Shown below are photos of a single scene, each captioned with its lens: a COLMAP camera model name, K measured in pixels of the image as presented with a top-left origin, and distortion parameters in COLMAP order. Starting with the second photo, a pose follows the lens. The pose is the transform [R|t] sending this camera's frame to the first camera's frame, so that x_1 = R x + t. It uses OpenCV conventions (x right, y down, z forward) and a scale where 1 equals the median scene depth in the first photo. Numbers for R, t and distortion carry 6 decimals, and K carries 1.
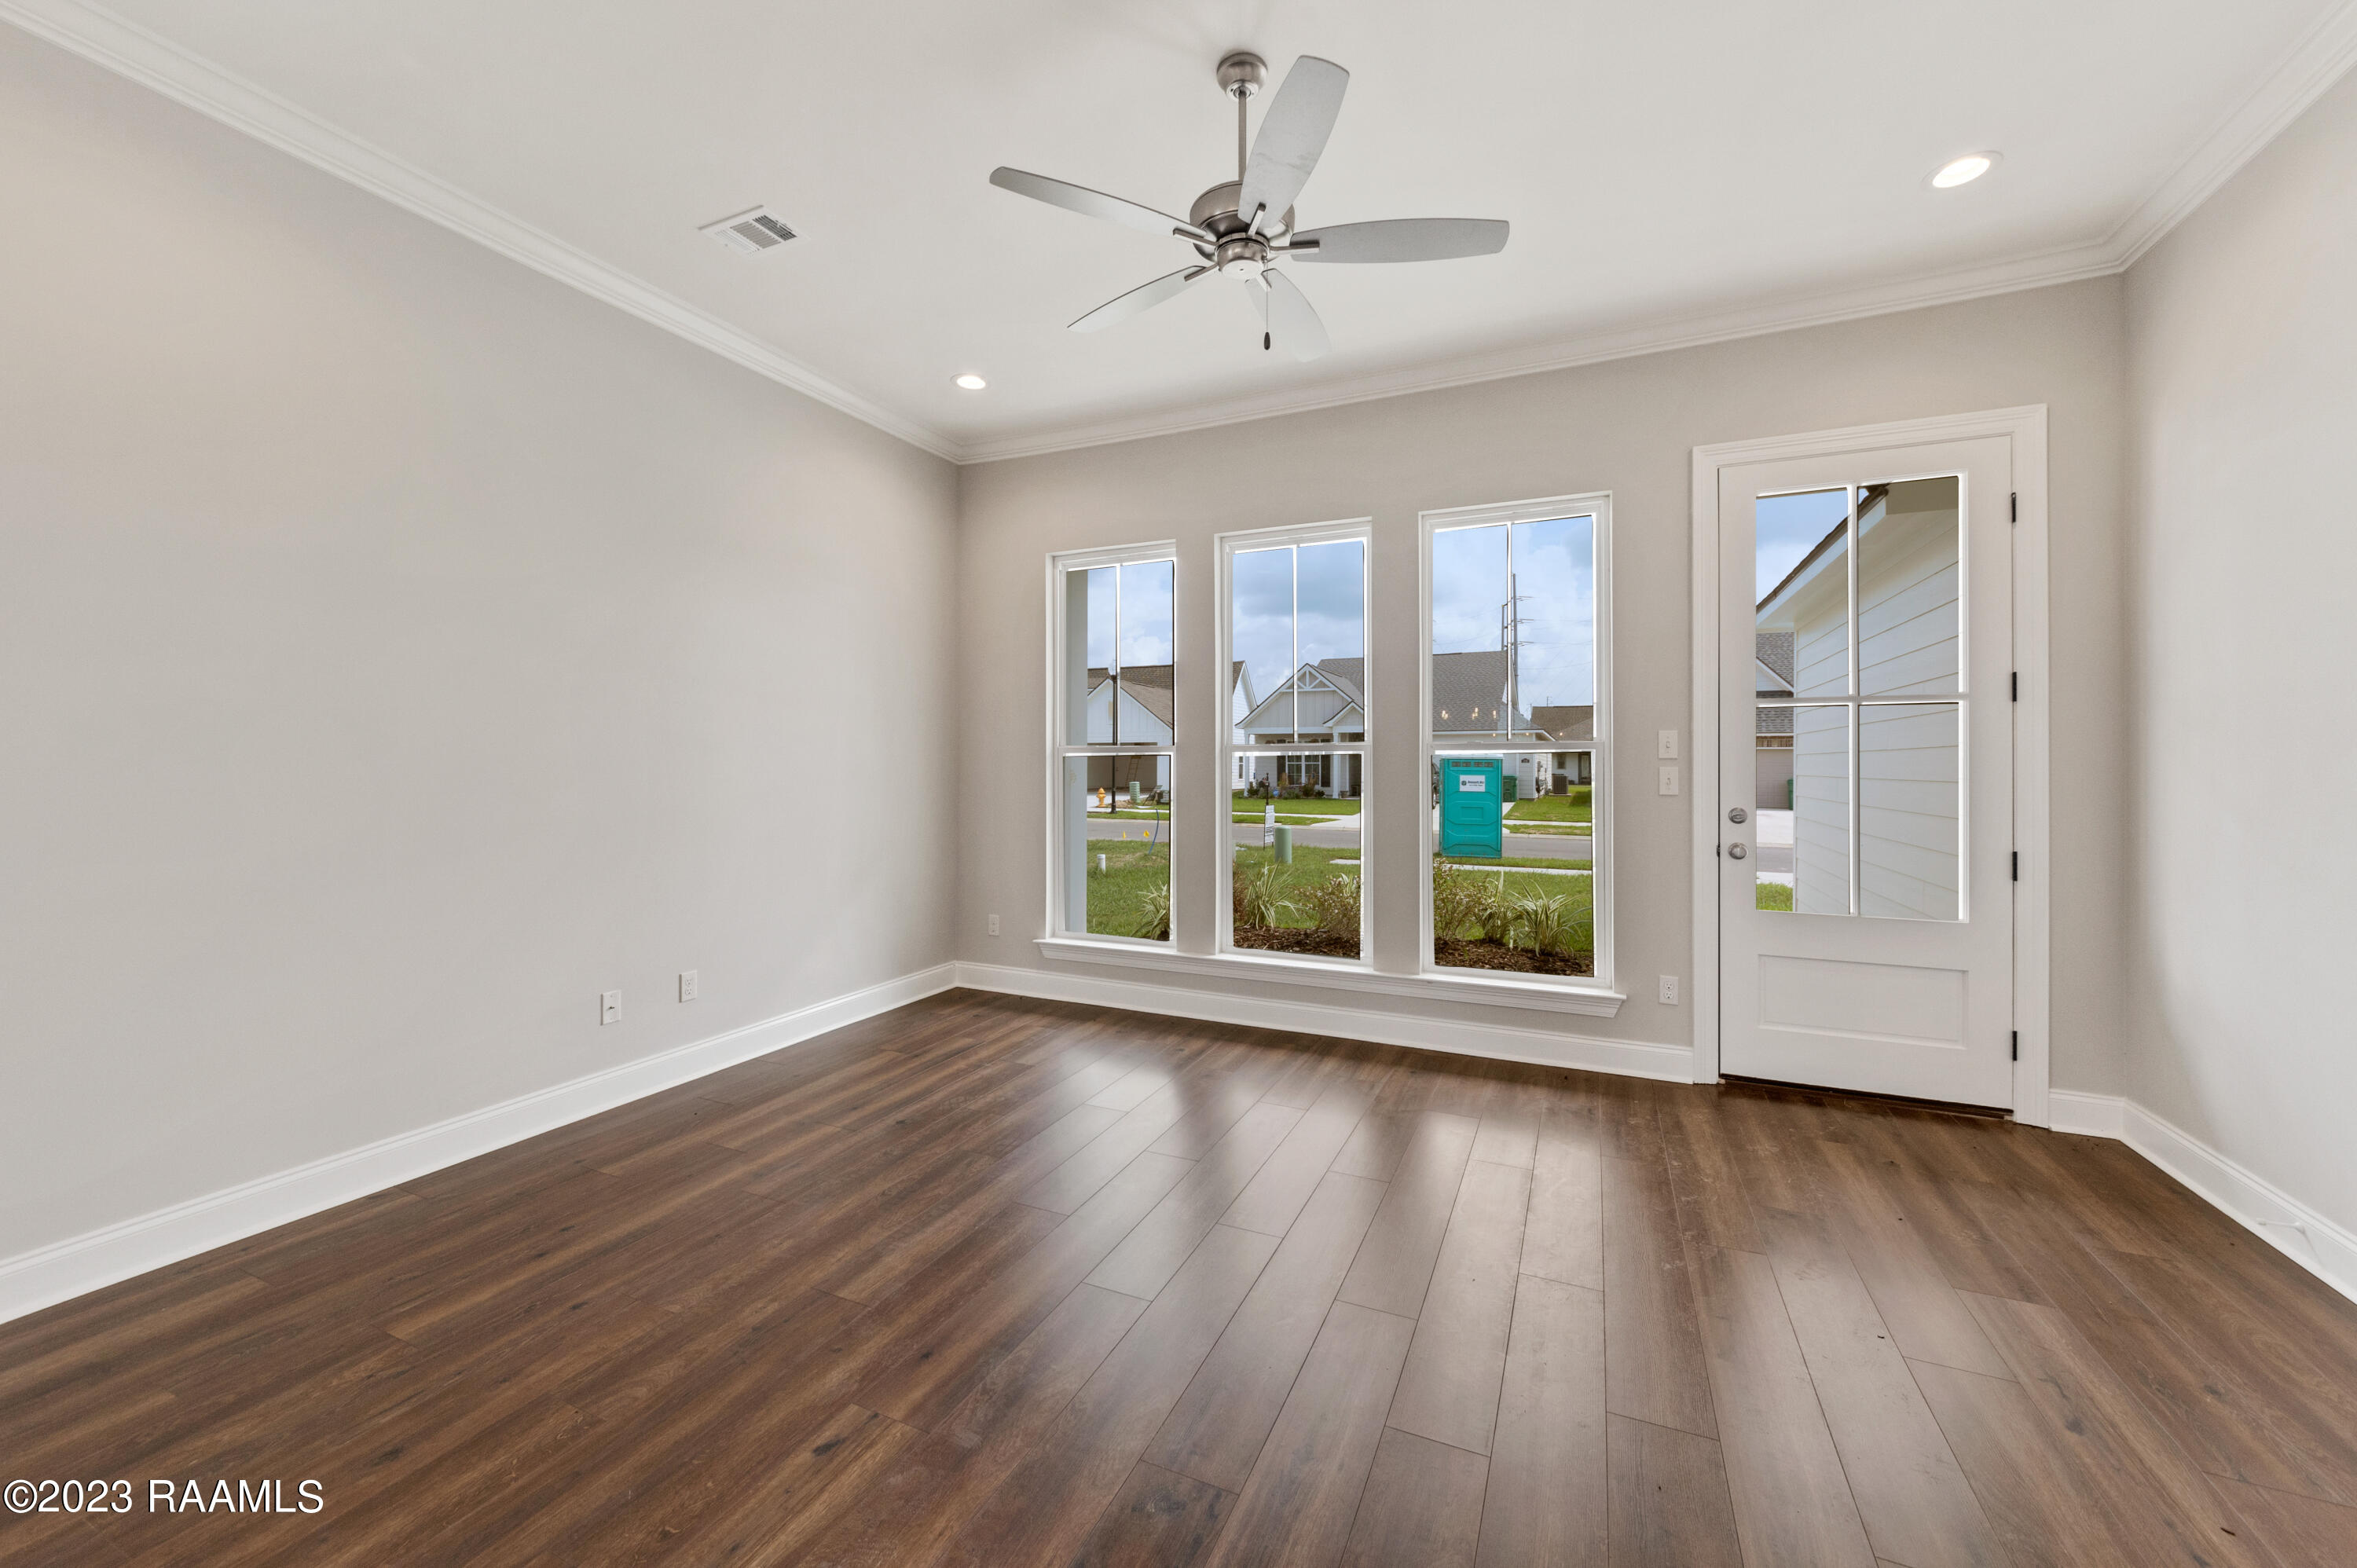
lens RADIAL K [[892.8, 0, 1180.8], [0, 892.8, 762.4], [0, 0, 1]] dist [0.000008, -0.000330]
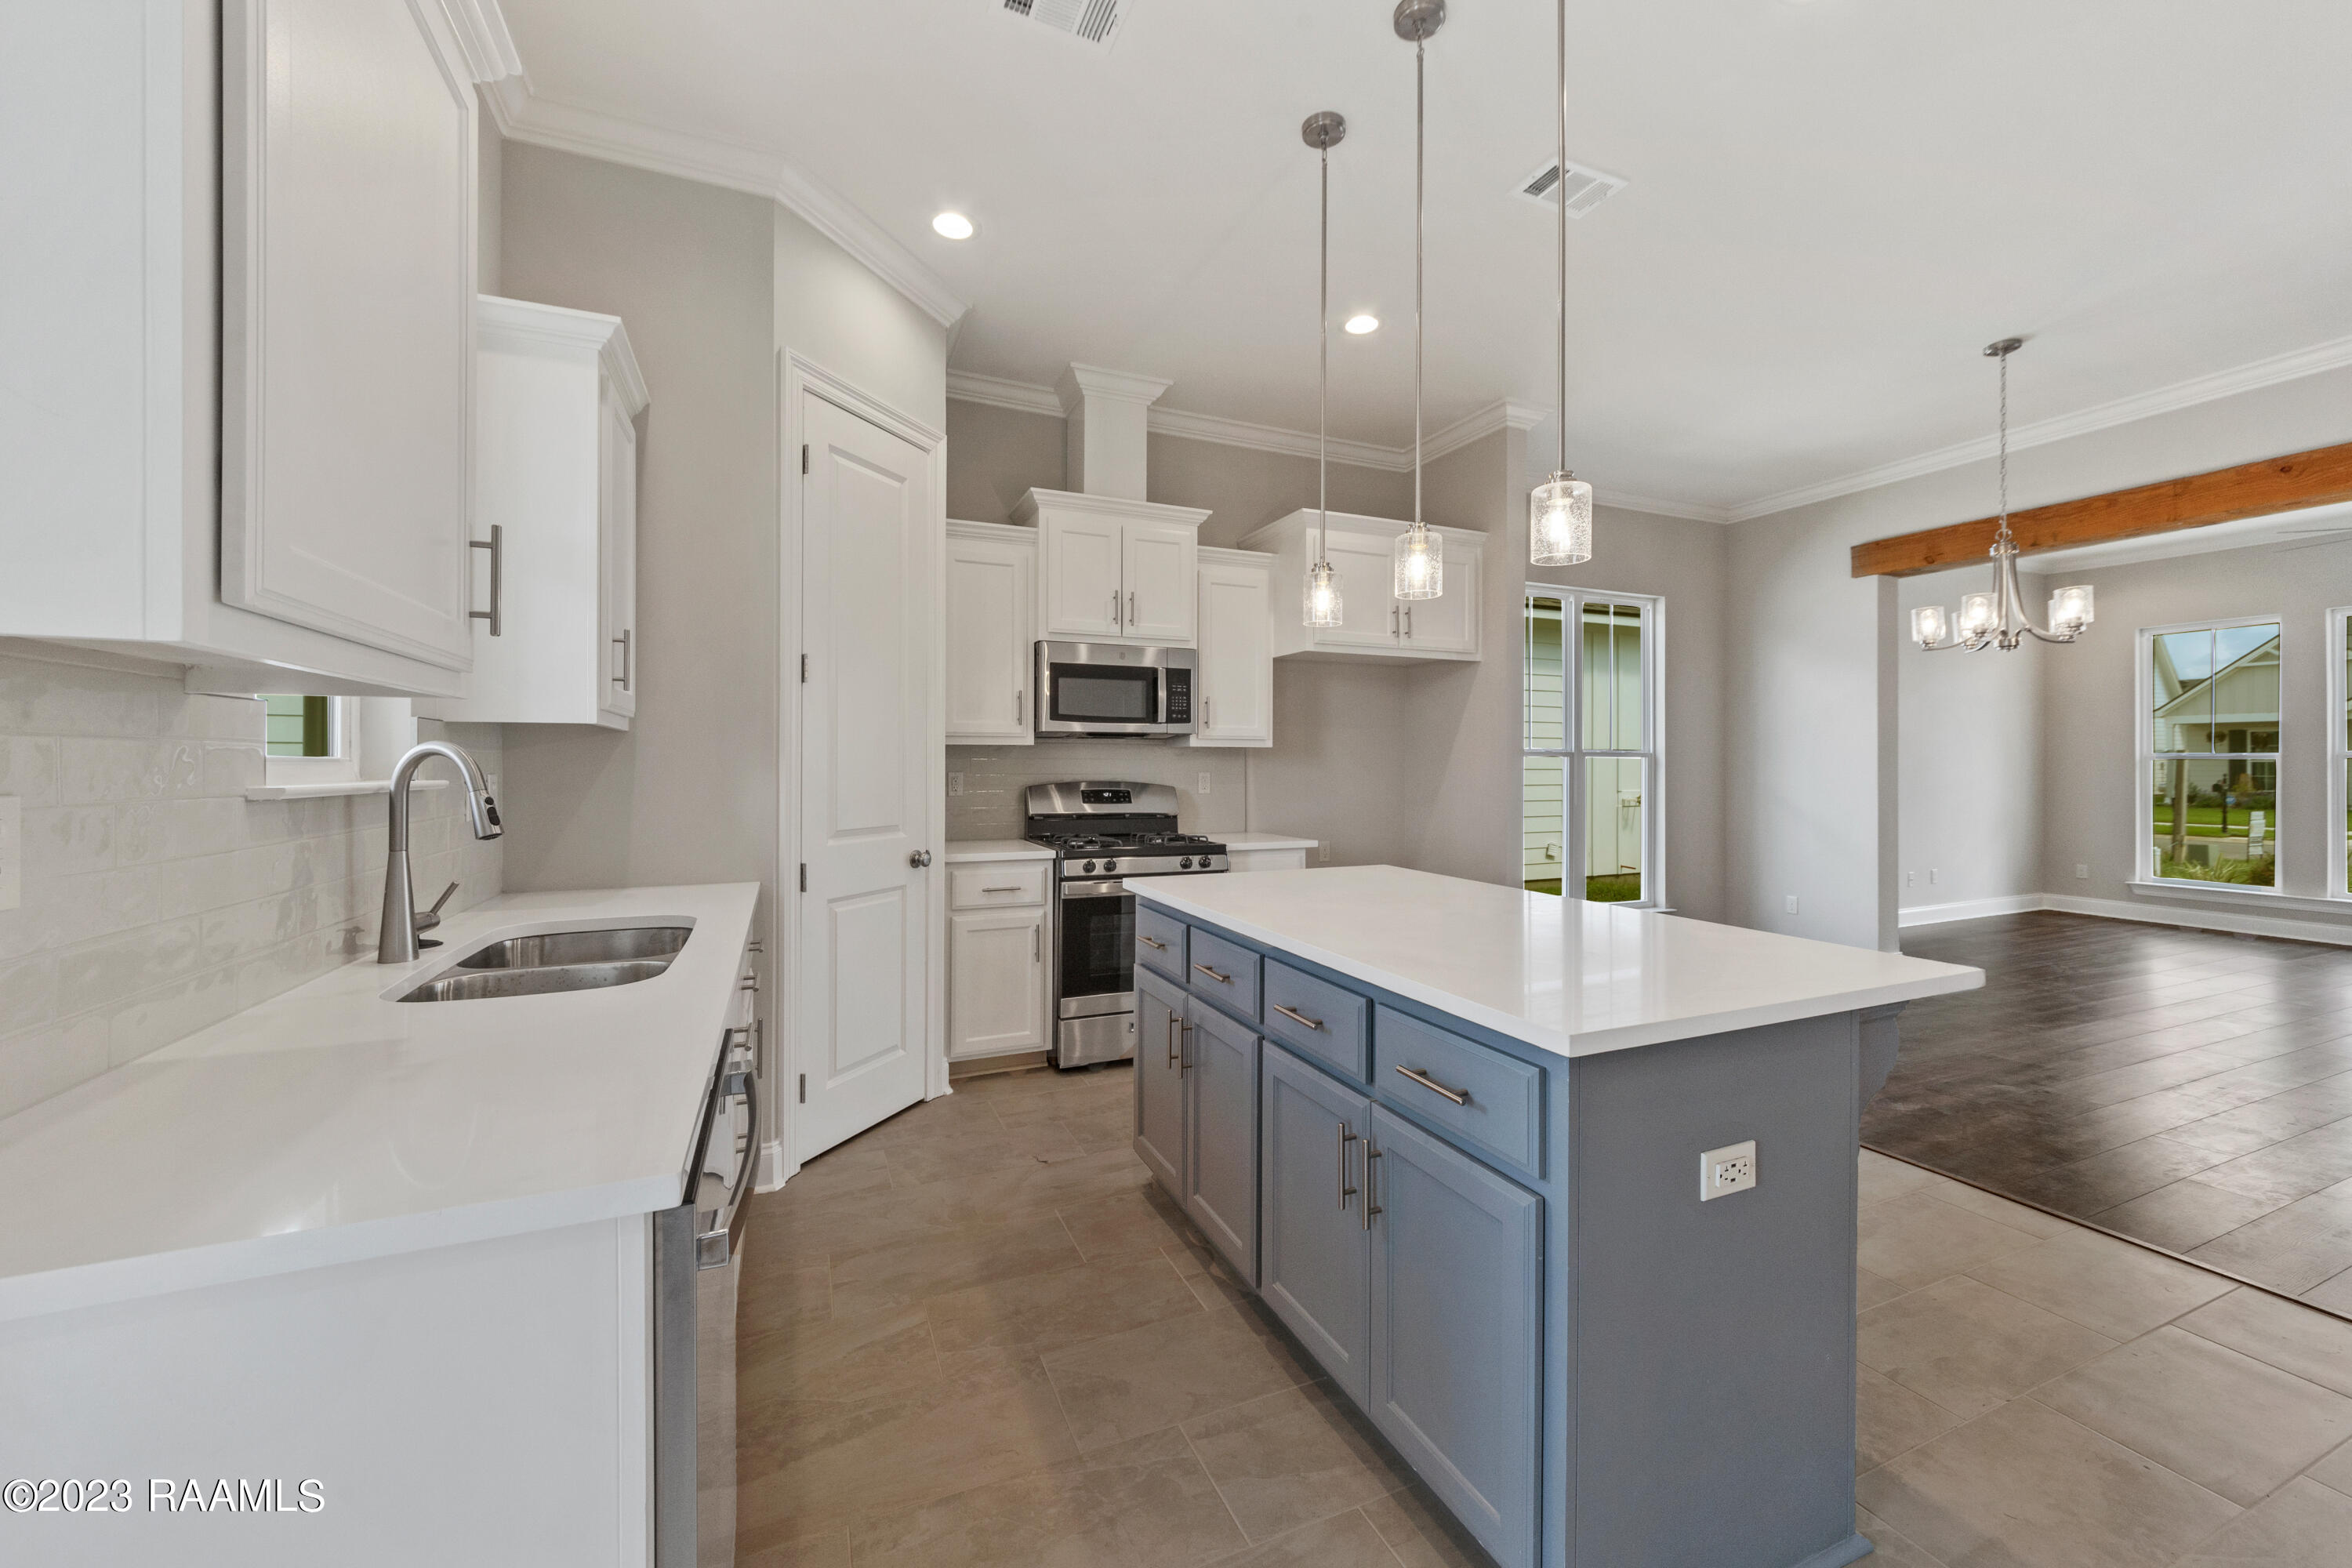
lens RADIAL K [[889.3, 0, 1178.0], [0, 889.3, 769.9], [0, 0, 1]] dist [-0.001034, -0.000197]
pose [[0.746925, -0.000459, -0.664908, -0.493114], [0.003030, 0.999992, 0.002714, -0.001078], [0.664901, -0.004041, 0.746920, -1.738602]]
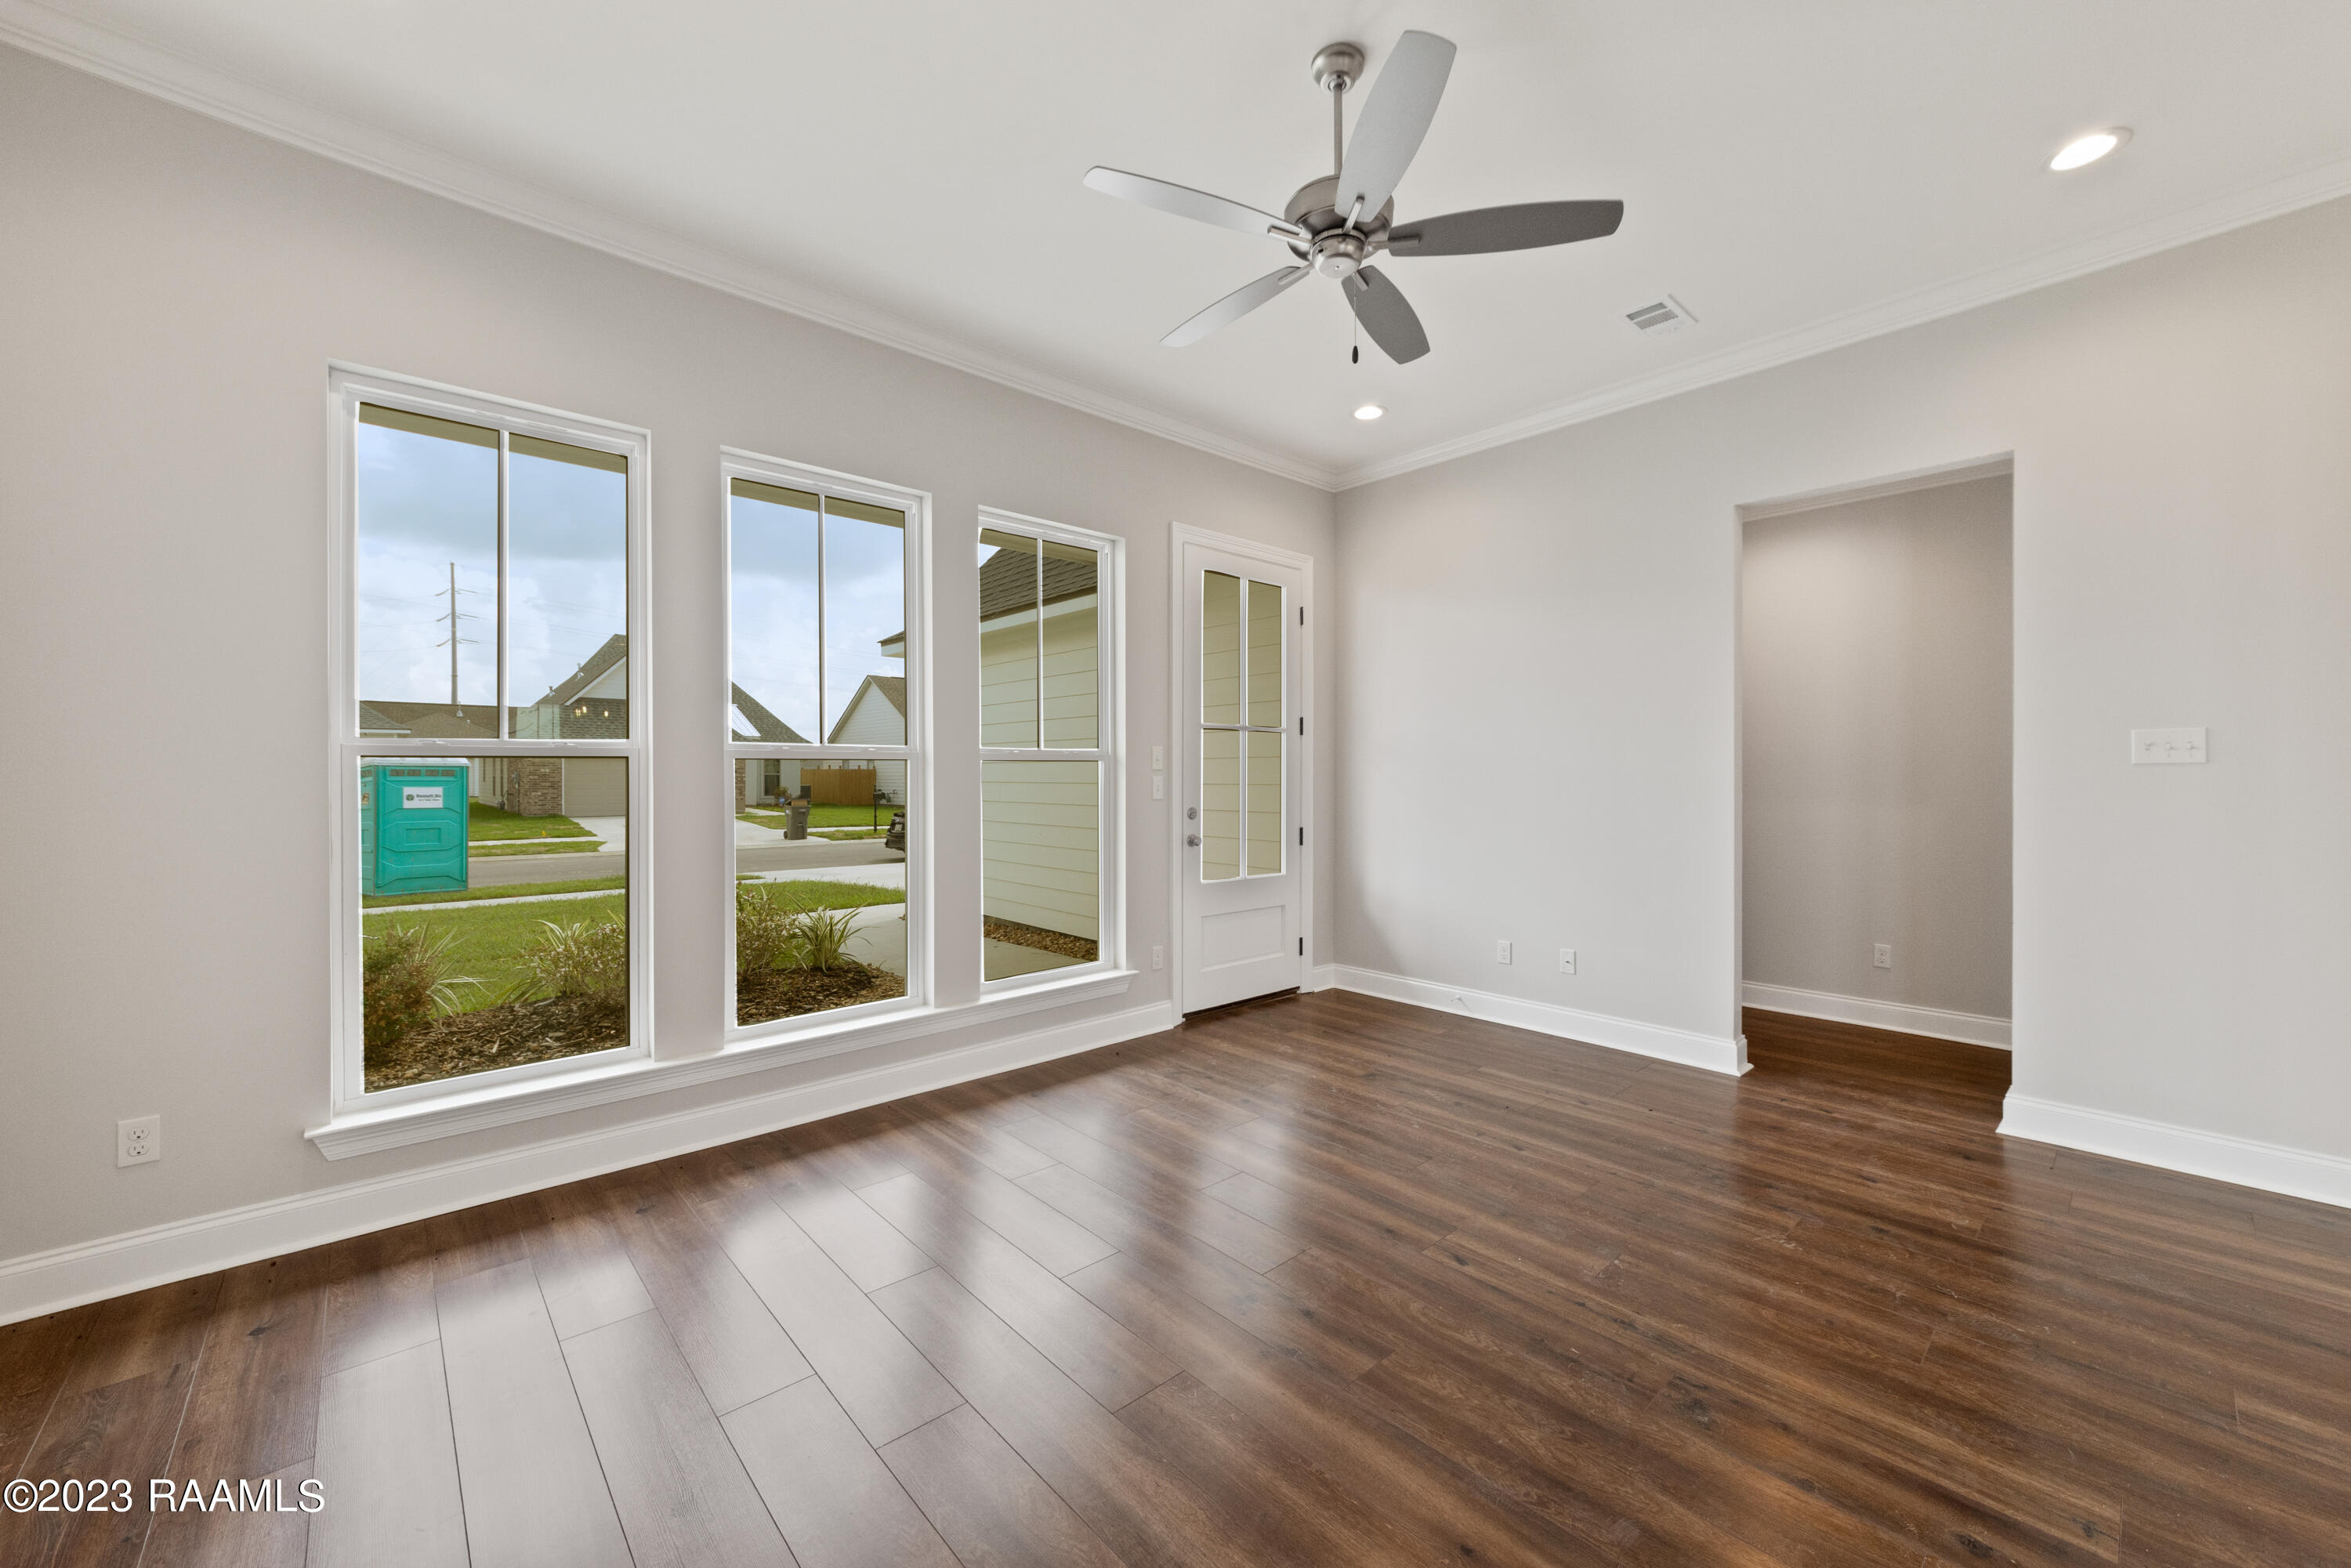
lens RADIAL K [[895.6, 0, 1175.5], [0, 895.6, 784.0], [0, 0, 1]] dist [0.001073, -0.000096]
pose [[0.396931, -0.013481, 0.917749, -0.635629], [-0.001505, 0.999881, 0.015339, -0.004028], [-0.917847, -0.007469, 0.396864, 0.545924]]
